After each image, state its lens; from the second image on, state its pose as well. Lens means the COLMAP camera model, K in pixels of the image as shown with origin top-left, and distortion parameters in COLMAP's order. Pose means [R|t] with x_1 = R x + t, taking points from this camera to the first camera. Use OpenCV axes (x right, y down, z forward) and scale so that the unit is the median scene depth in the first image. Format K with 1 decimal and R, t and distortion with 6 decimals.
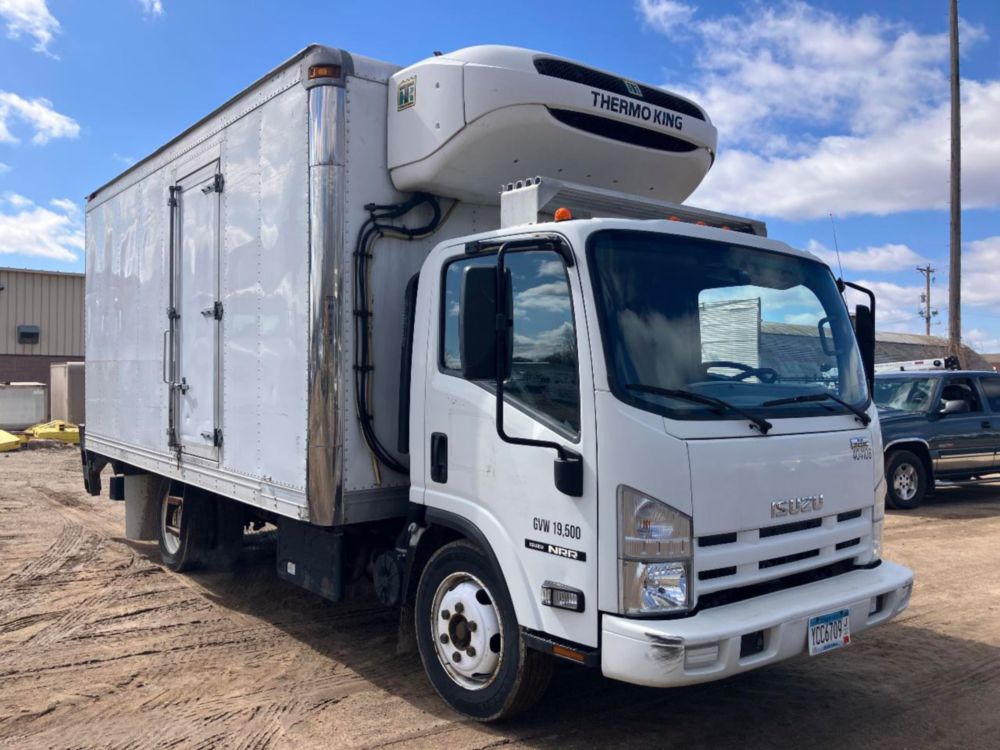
lens RADIAL K [[830.1, 0, 482.6], [0, 830.1, 375.8], [0, 0, 1]] dist [0.029136, -0.029641]
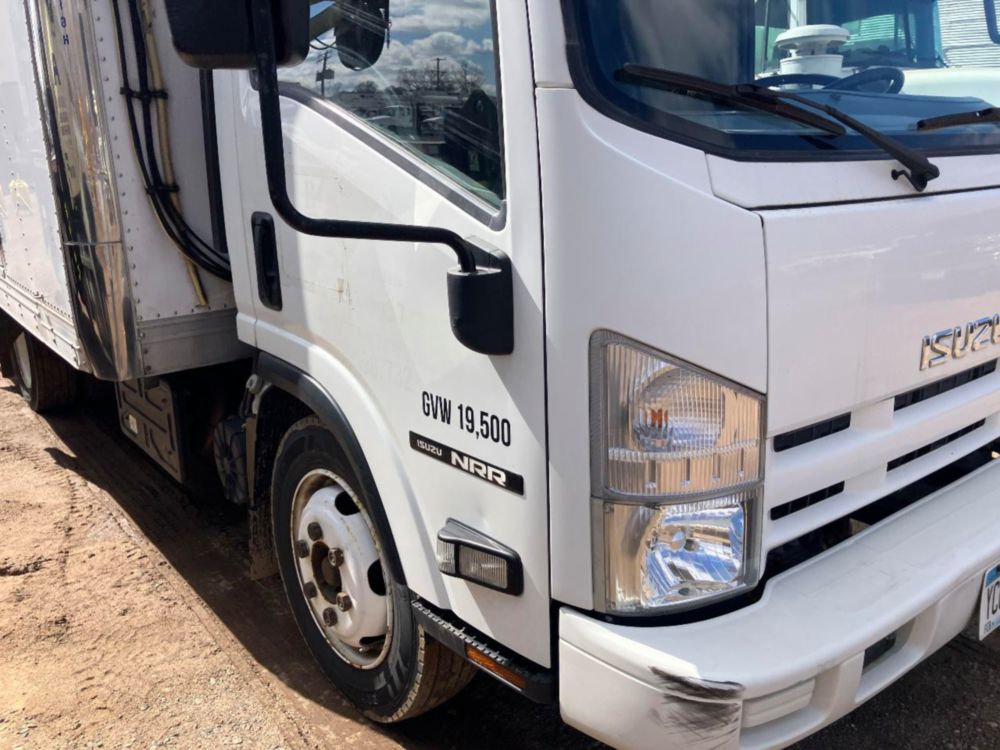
lens RADIAL K [[830.1, 0, 495.9], [0, 830.1, 368.4], [0, 0, 1]] dist [0.029136, -0.029641]
pose [[0.999517, -0.031087, -0.000457, 0.090471], [0.030206, 0.967514, 0.251008, 0.035583], [-0.007361, -0.250900, 0.967985, 0.471504]]
